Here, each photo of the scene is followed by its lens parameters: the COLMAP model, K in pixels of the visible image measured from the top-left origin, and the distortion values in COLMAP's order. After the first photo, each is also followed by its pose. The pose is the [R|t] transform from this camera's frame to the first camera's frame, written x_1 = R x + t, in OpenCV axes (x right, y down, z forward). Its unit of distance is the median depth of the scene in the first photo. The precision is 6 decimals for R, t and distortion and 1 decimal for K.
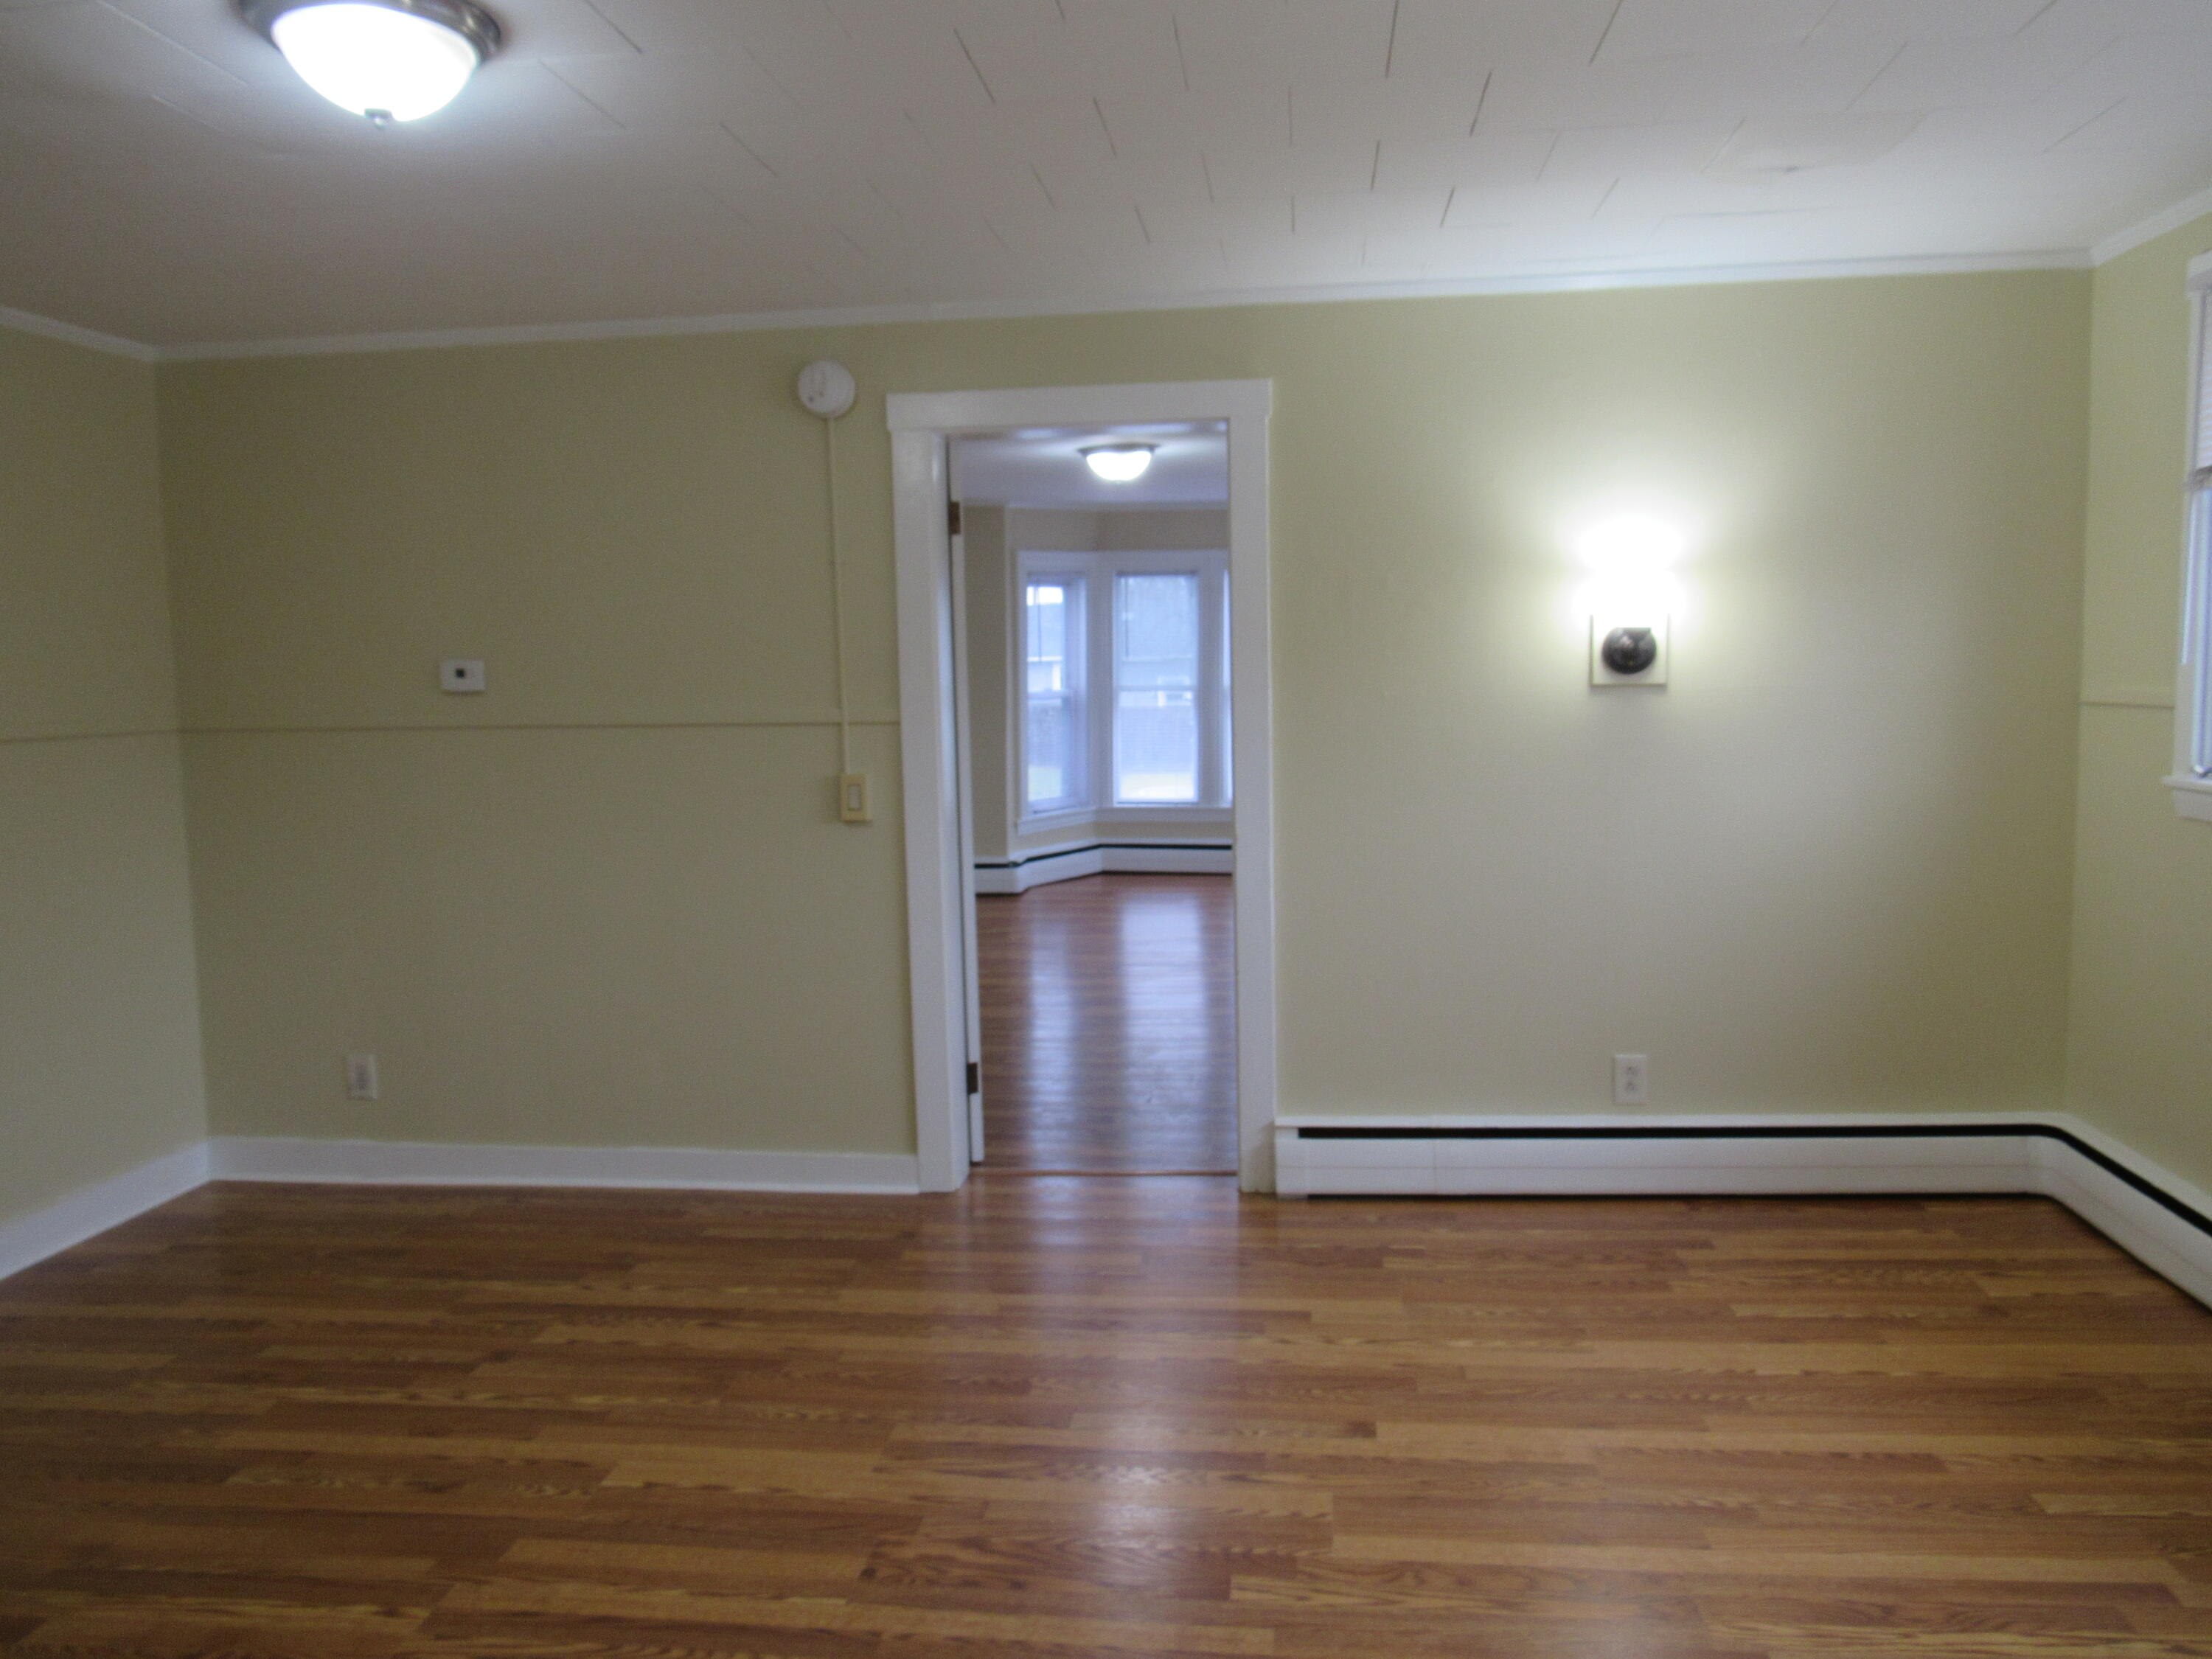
lens RADIAL K [[1603.4, 0, 1112.6], [0, 1603.4, 830.2], [0, 0, 1]] dist [-0.027798, 0.014239]
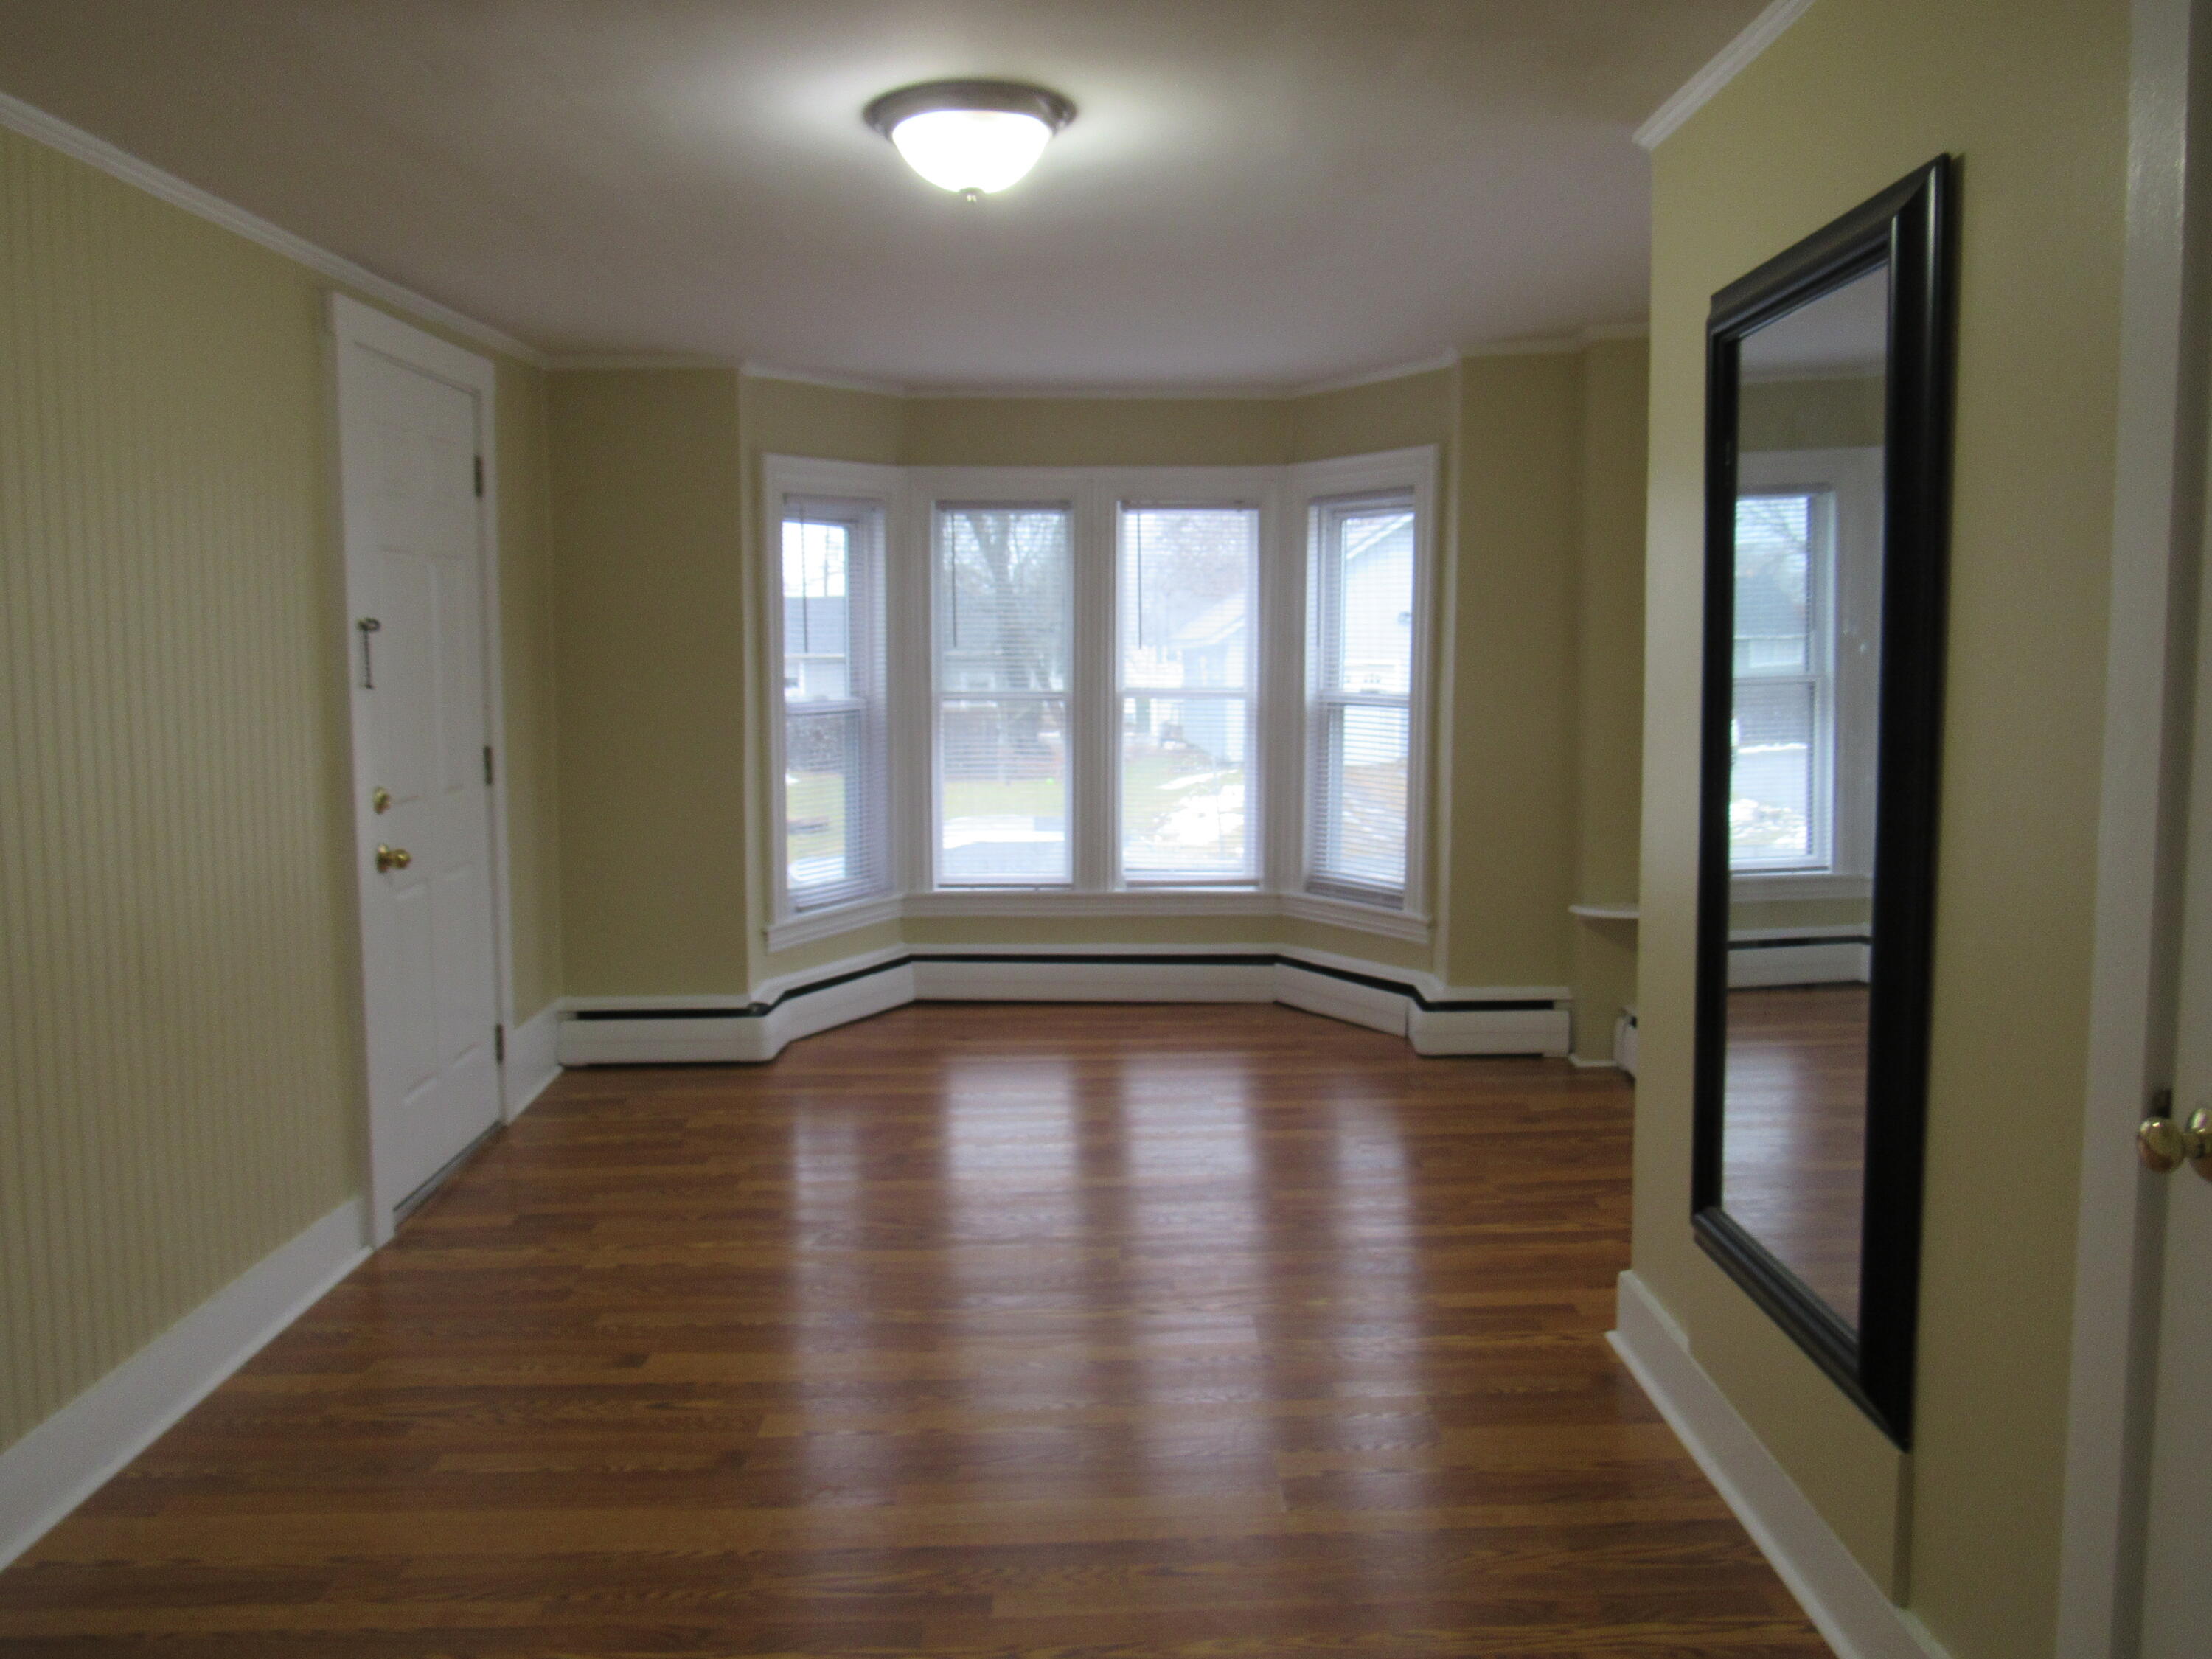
lens RADIAL K [[1603.4, 0, 1112.6], [0, 1603.4, 830.2], [0, 0, 1]] dist [-0.027798, 0.014239]
pose [[0.992099, -0.004211, 0.125383, -0.018900], [0.003426, 0.999973, 0.006477, -0.101510], [-0.125407, -0.005996, 0.992087, 0.955981]]
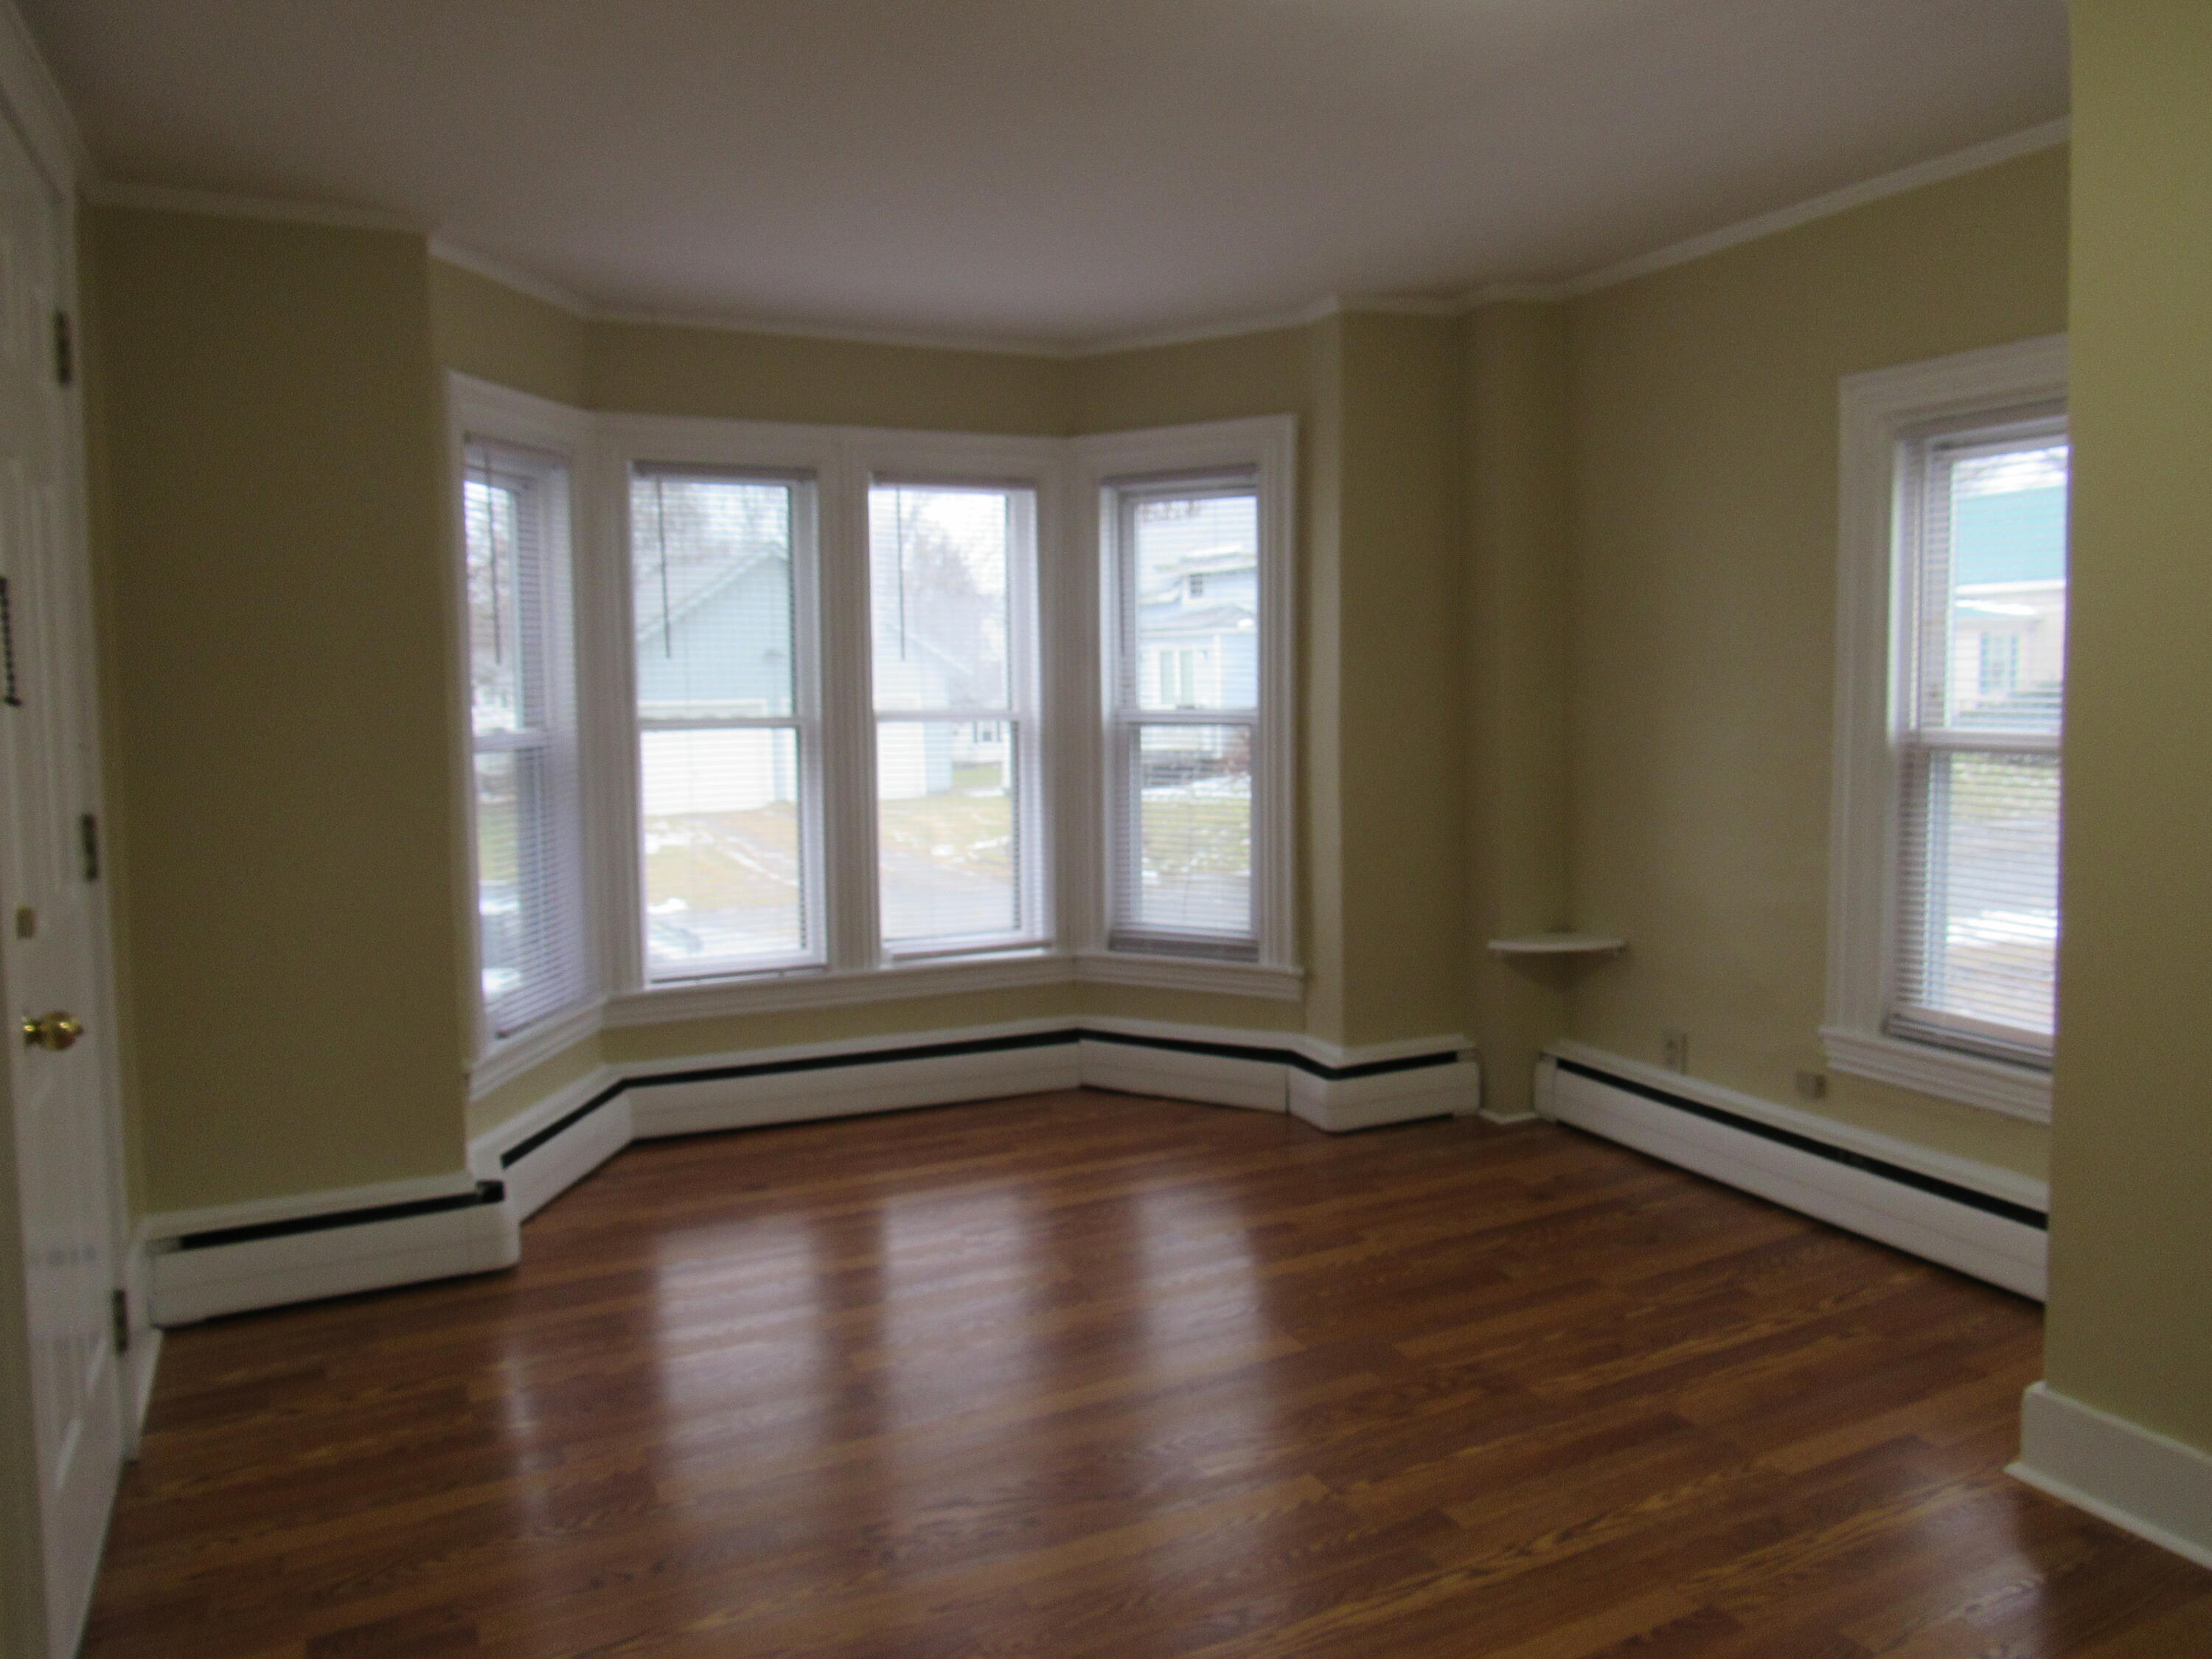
lens RADIAL K [[1603.4, 0, 1112.6], [0, 1603.4, 830.2], [0, 0, 1]] dist [-0.027798, 0.014239]
pose [[0.844357, -0.049246, 0.533513, -0.302996], [0.061382, 0.998102, -0.005016, -0.119633], [-0.532253, 0.036983, 0.845777, 1.349062]]
